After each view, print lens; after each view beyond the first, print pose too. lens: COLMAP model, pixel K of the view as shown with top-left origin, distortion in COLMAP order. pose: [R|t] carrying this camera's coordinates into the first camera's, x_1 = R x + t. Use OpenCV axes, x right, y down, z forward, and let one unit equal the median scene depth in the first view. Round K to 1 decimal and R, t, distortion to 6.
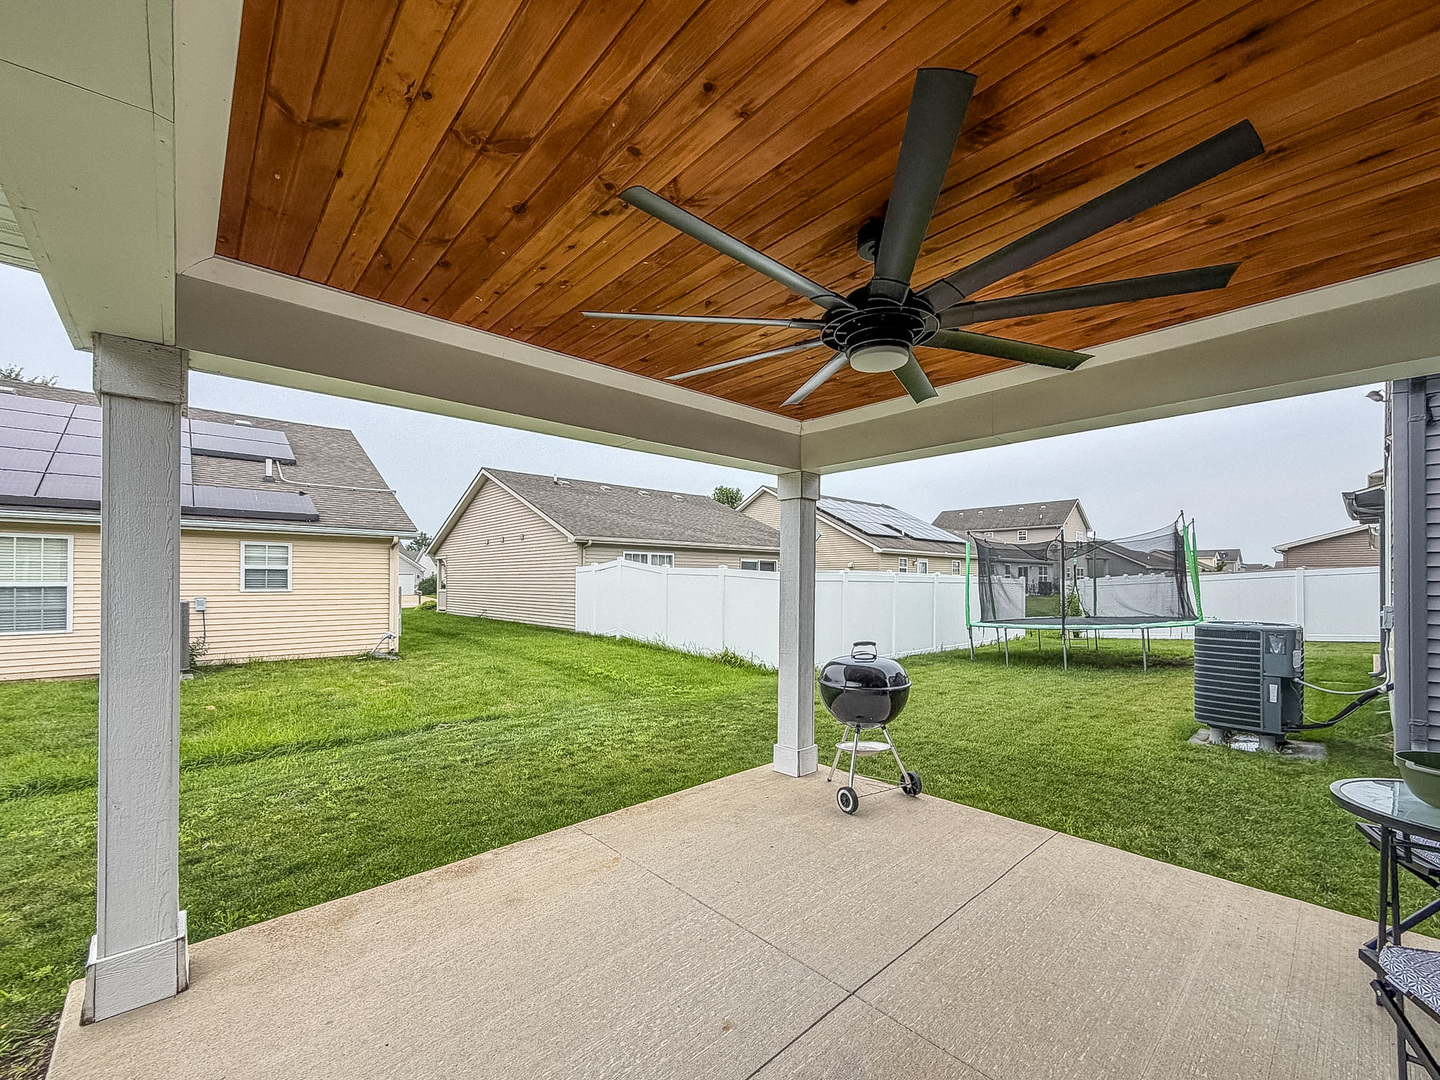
lens RADIAL K [[606.8, 0, 716.2], [0, 606.8, 580.3], [0, 0, 1]] dist [0.003354, 0.000350]
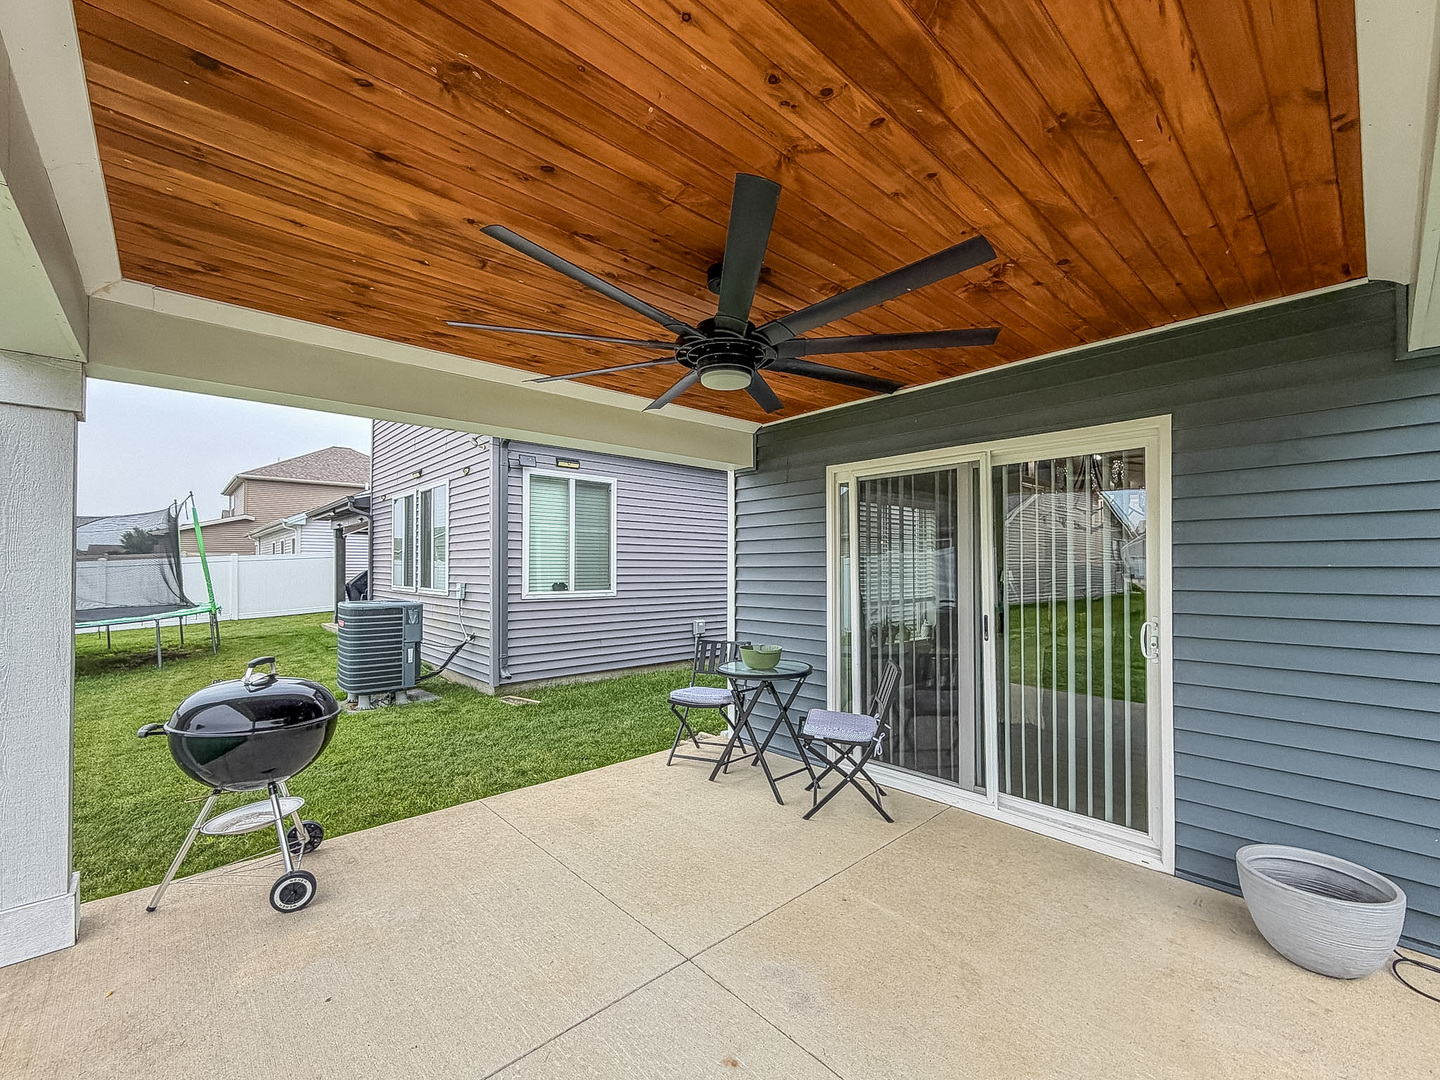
lens RADIAL K [[589.9, 0, 714.4], [0, 589.9, 559.8], [0, 0, 1]] dist [0.000933, 0.000066]
pose [[-0.001165, 0.009974, 0.999950, -0.442145], [-0.002950, 0.999946, -0.009978, -0.003513], [-0.999995, -0.002962, -0.001135, 0.526557]]
